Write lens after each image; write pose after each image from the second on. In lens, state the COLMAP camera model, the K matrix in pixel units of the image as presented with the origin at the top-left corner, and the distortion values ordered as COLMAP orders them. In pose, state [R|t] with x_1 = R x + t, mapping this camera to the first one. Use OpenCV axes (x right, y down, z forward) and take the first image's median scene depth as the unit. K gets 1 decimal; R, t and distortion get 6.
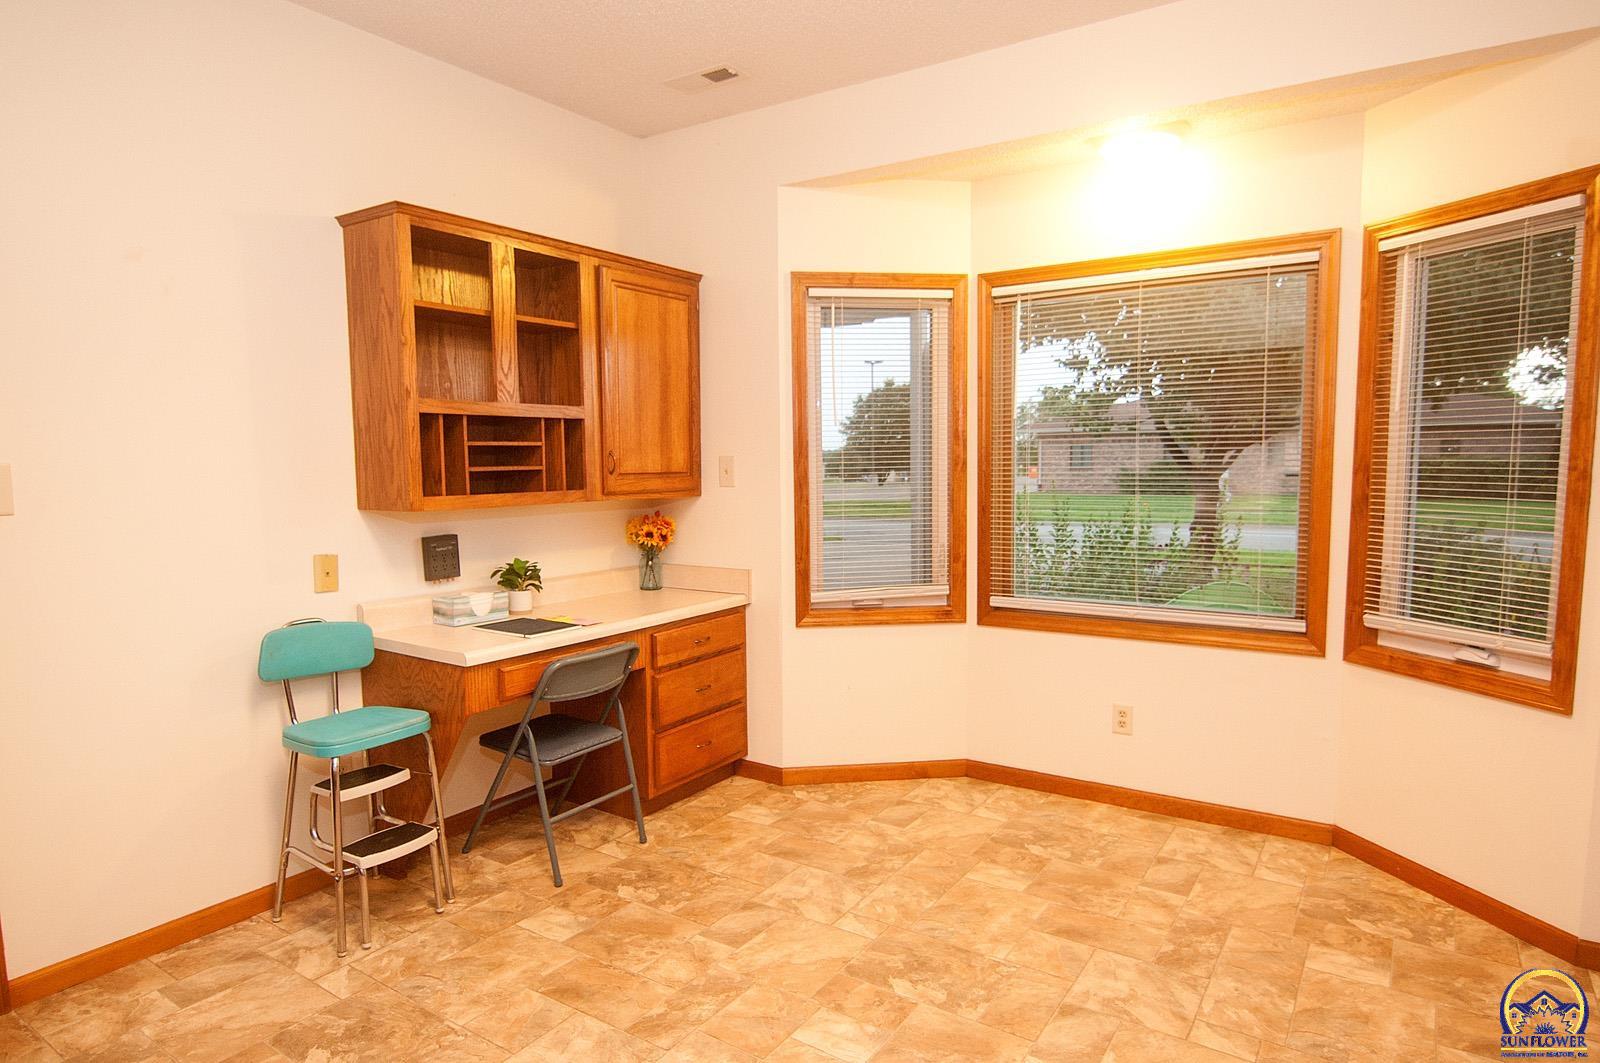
lens RADIAL K [[922.7, 0, 797.4], [0, 922.7, 542.8], [0, 0, 1]] dist [-0.004246, -0.006827]
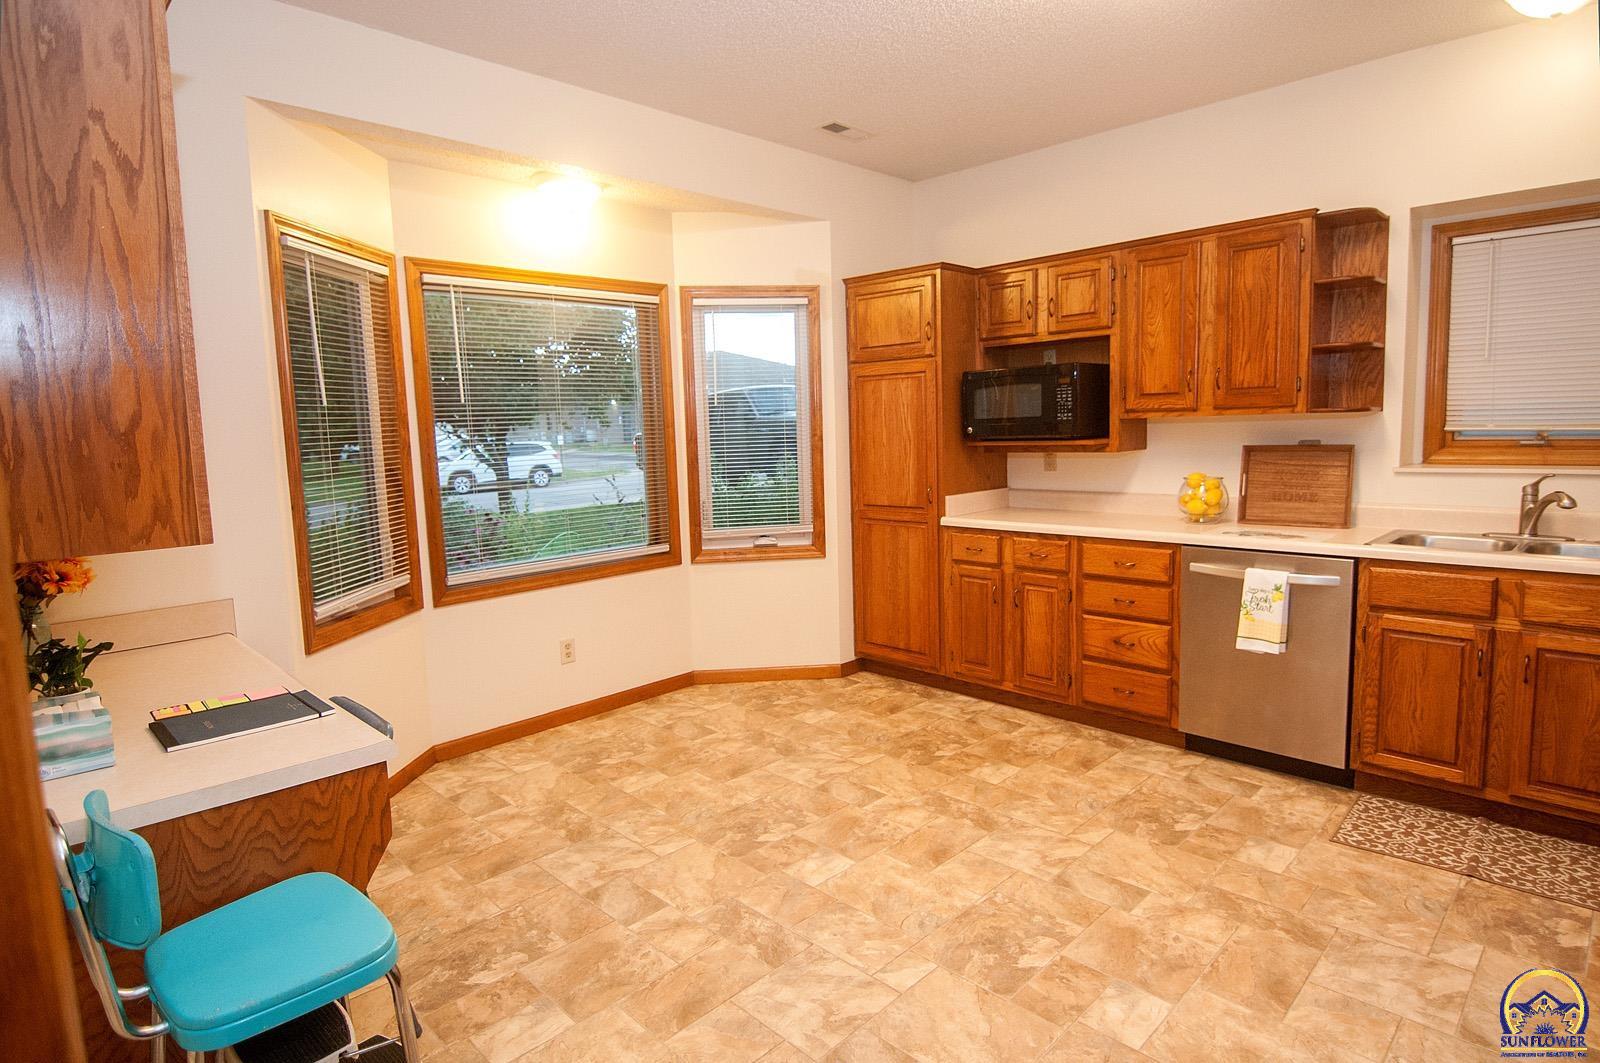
lens RADIAL K [[858.8, 0, 799.4], [0, 858.8, 520.4], [0, 0, 1]] dist [-0.005184, -0.006546]
pose [[0.201894, -0.108381, 0.973392, -0.788563], [0.120935, 0.989011, 0.085037, -0.046405], [-0.971912, 0.100549, 0.212783, 0.514579]]
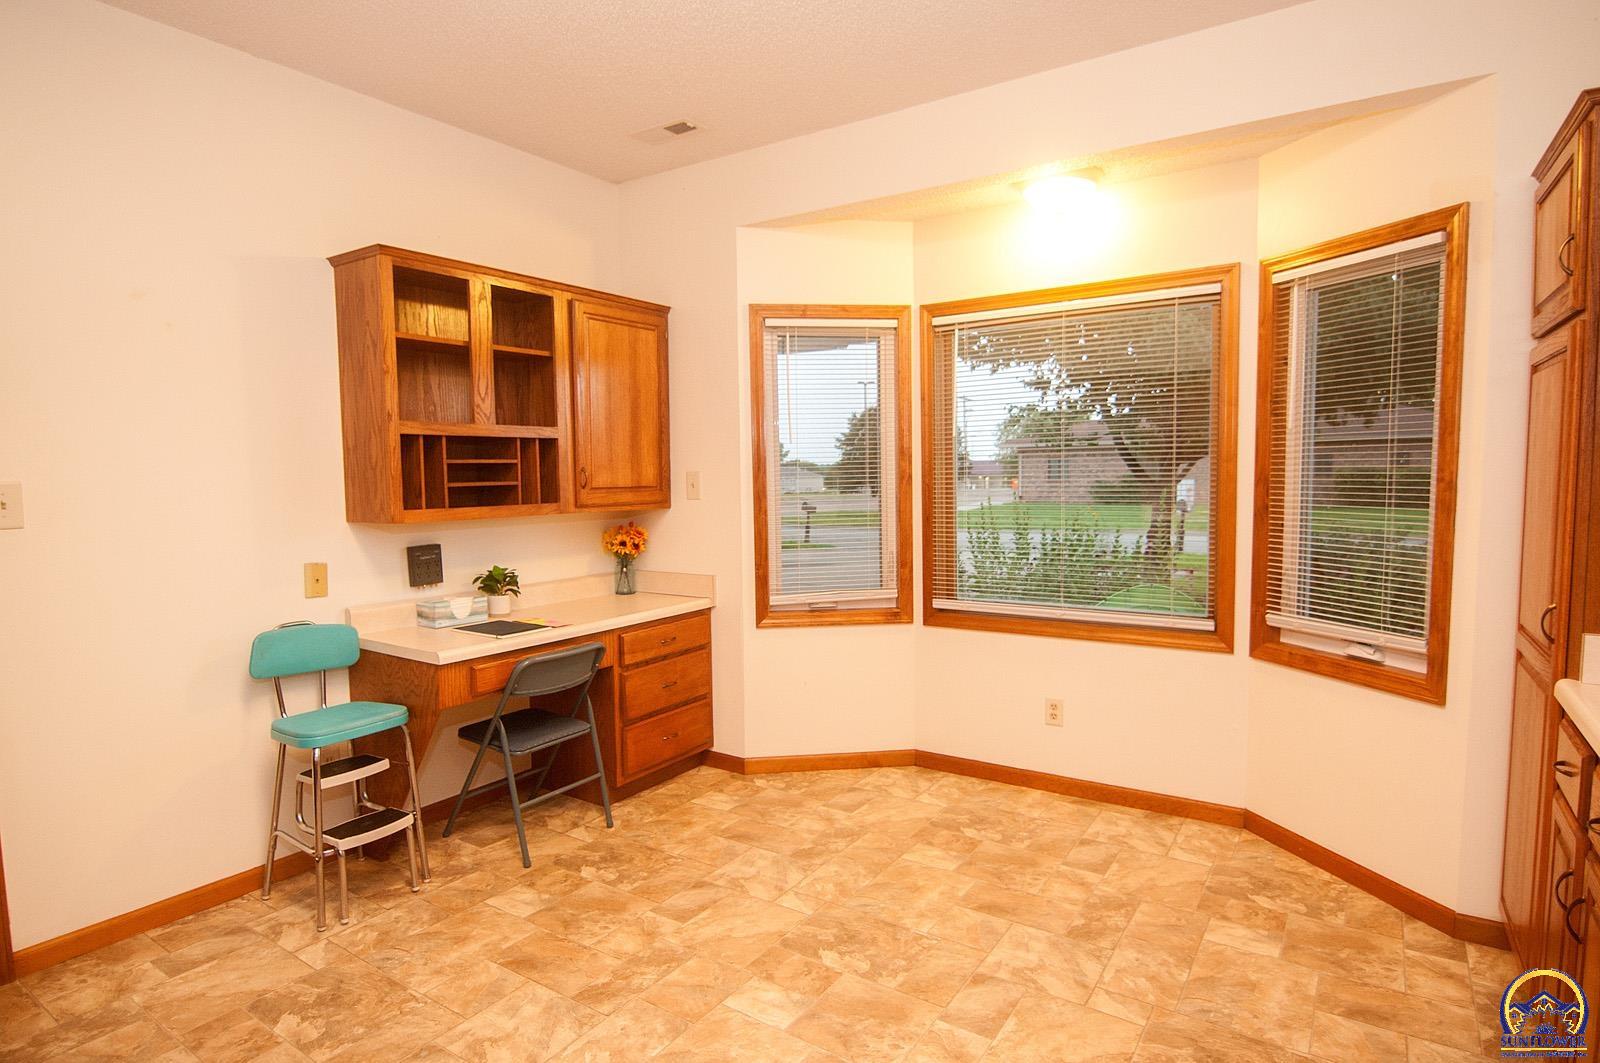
lens RADIAL K [[858.8, 0, 796.0], [0, 858.8, 530.5], [0, 0, 1]] dist [-0.005184, -0.006546]
pose [[0.999983, -0.004166, -0.004142, 0.062543], [0.004068, 0.999718, -0.023404, 0.000366], [0.004239, 0.023387, 0.999718, -0.019551]]
